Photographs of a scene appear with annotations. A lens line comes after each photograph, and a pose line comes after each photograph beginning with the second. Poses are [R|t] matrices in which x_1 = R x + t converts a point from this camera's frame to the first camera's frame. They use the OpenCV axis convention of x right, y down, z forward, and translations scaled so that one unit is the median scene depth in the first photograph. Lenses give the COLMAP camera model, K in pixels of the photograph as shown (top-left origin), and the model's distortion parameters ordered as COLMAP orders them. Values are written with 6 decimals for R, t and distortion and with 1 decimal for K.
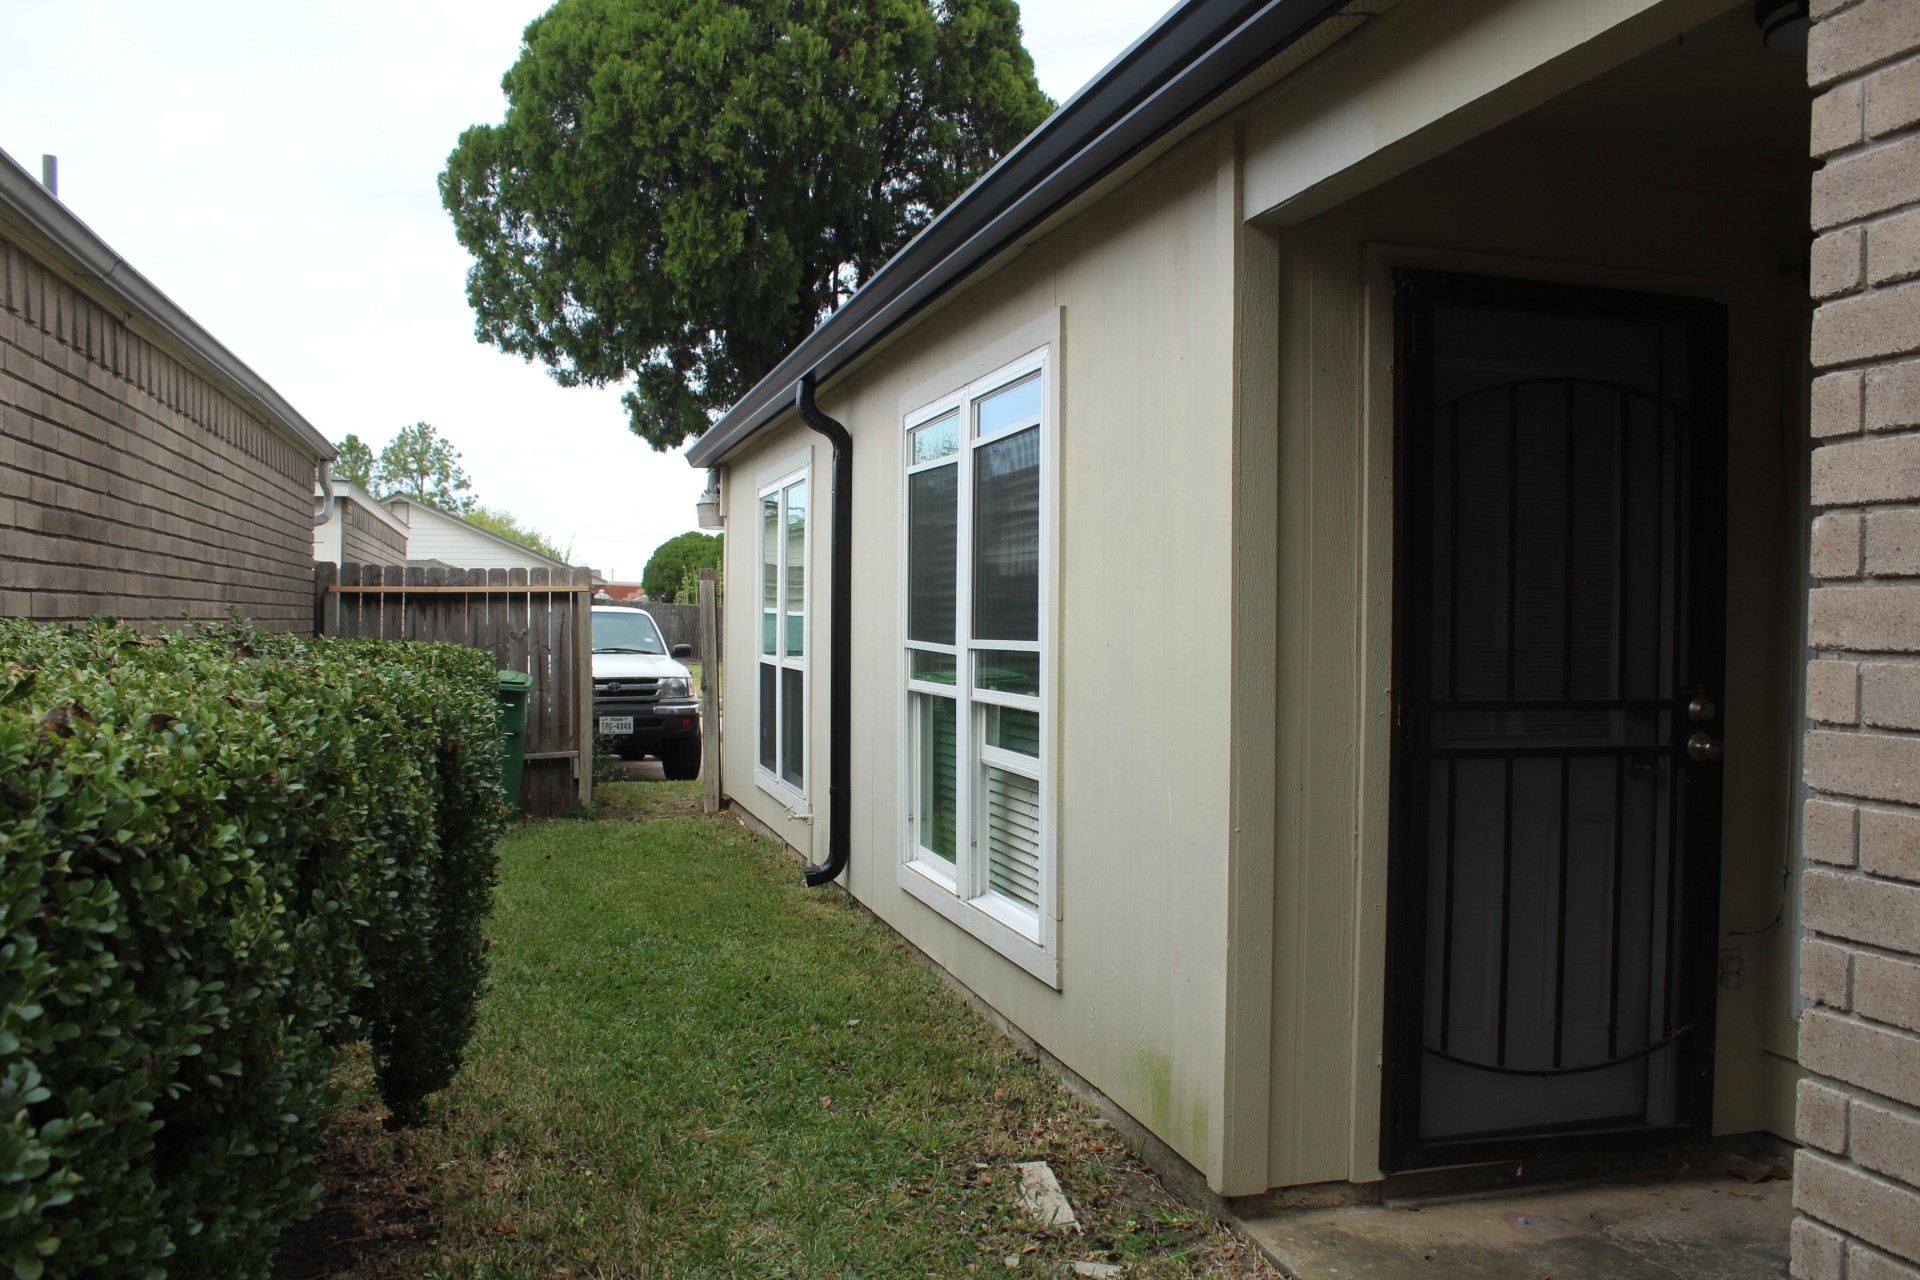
lens RADIAL K [[1599.6, 0, 960.0], [0, 1599.6, 640.0], [0, 0, 1]] dist [-0.164505, 0.140354]
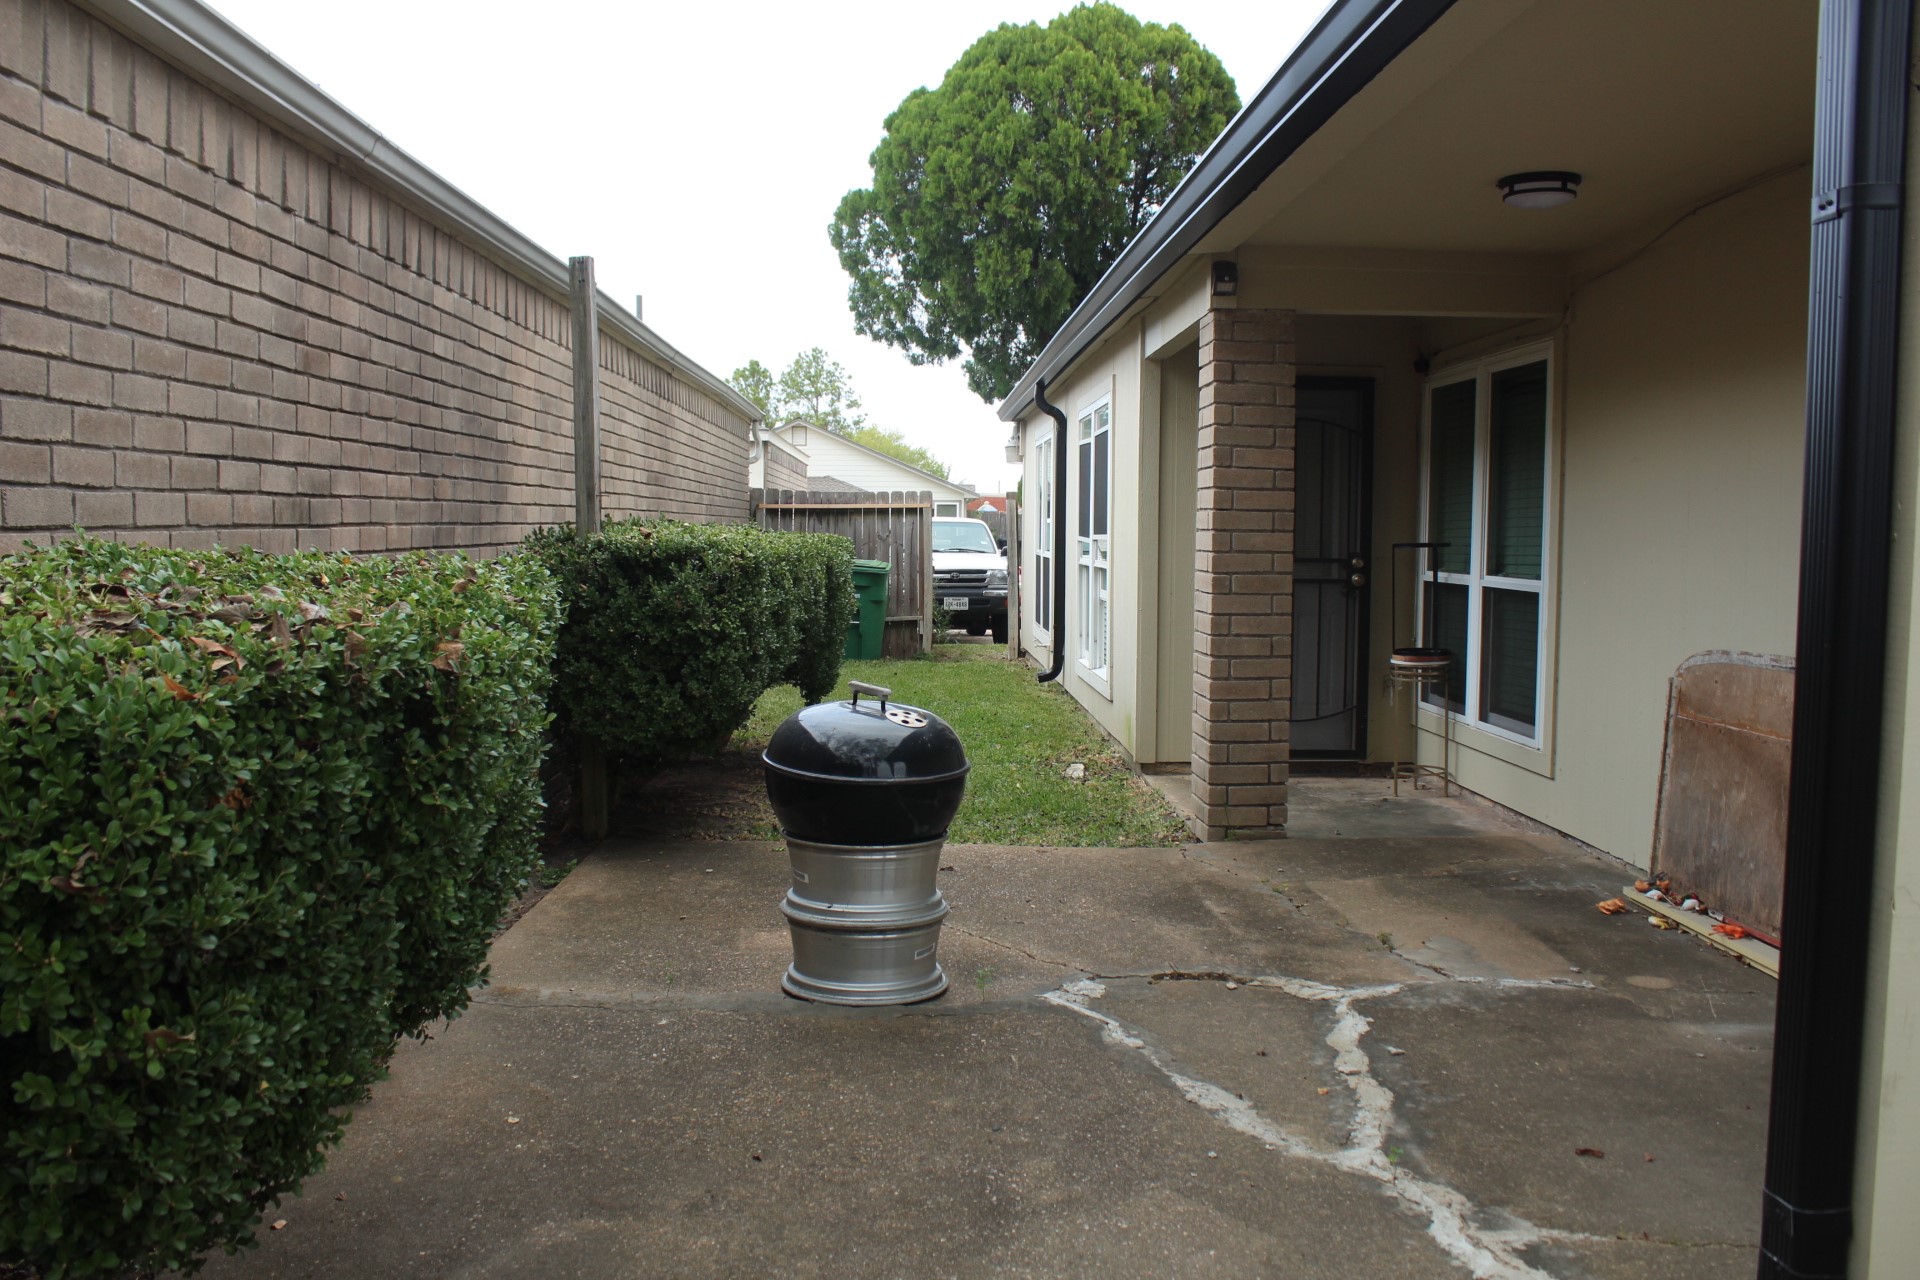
lens RADIAL K [[1599.6, 0, 960.0], [0, 1599.6, 640.0], [0, 0, 1]] dist [-0.164505, 0.140354]
pose [[0.971232, 0.017549, -0.237488, 0.148965], [-0.004346, 0.998421, 0.056002, 0.009093], [0.238096, -0.053359, 0.969775, -0.443372]]
